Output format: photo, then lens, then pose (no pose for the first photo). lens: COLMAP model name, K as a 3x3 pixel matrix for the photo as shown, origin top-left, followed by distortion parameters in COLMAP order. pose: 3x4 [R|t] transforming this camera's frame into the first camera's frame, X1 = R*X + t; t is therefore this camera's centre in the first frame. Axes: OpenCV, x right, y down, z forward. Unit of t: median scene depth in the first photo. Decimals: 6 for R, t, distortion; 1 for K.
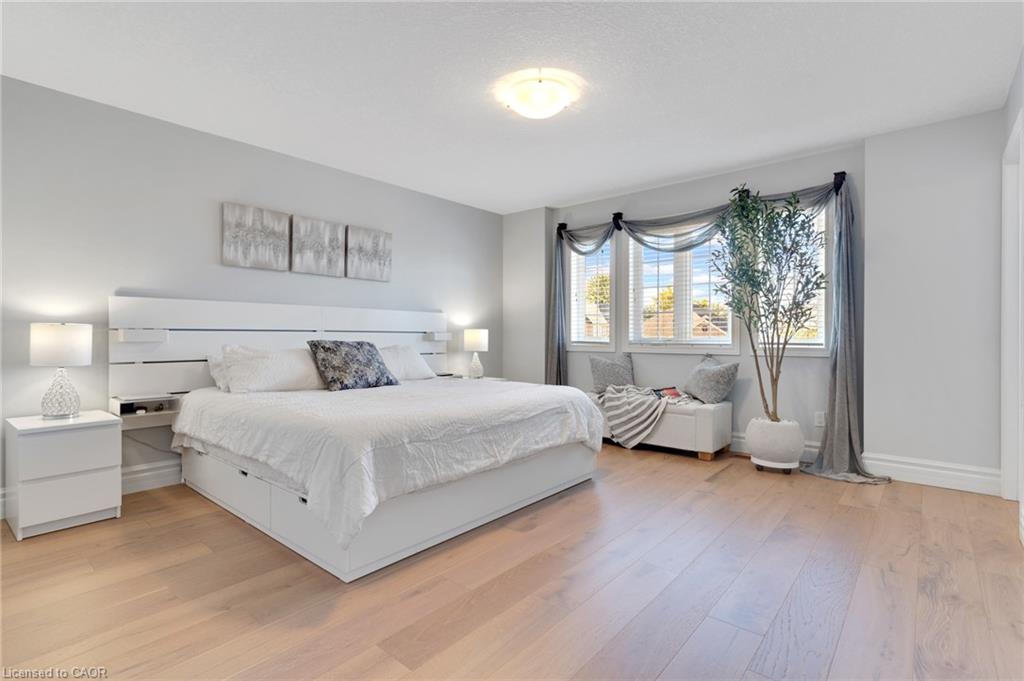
lens RADIAL K [[486.1, 0, 506.9], [0, 486.1, 339.6], [0, 0, 1]] dist [-0.002678, 0.000043]
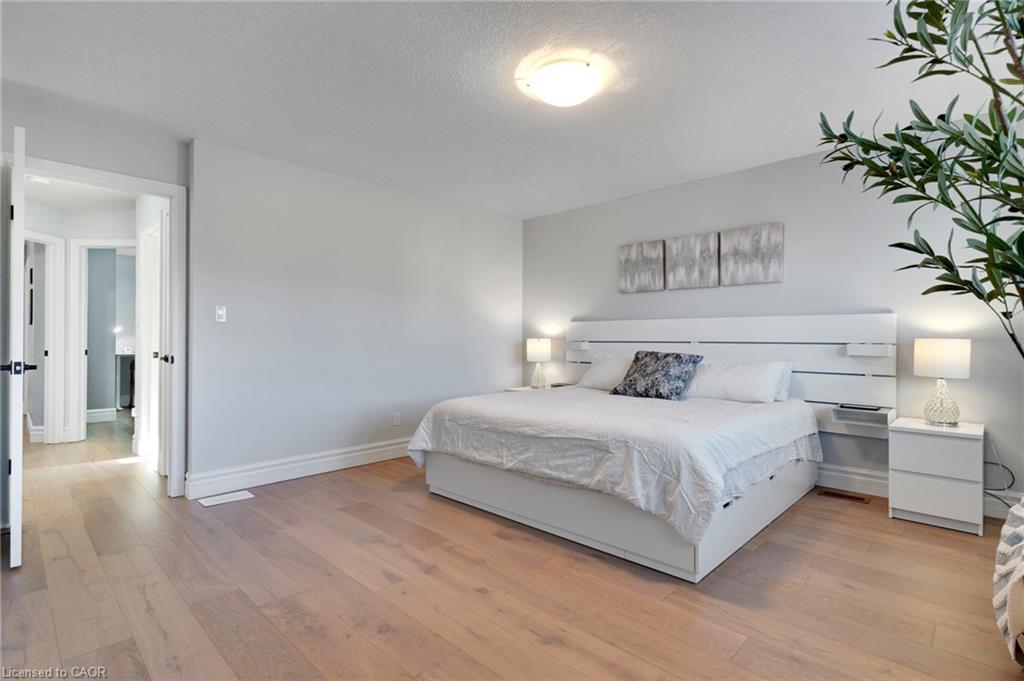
lens RADIAL K [[486.1, 0, 506.9], [0, 486.1, 338.0], [0, 0, 1]] dist [-0.002678, 0.000043]
pose [[-0.052627, -0.007278, -0.998588, 0.739229], [-0.009786, 0.999929, -0.006772, -0.017710], [0.998566, 0.009416, -0.052694, 0.729749]]
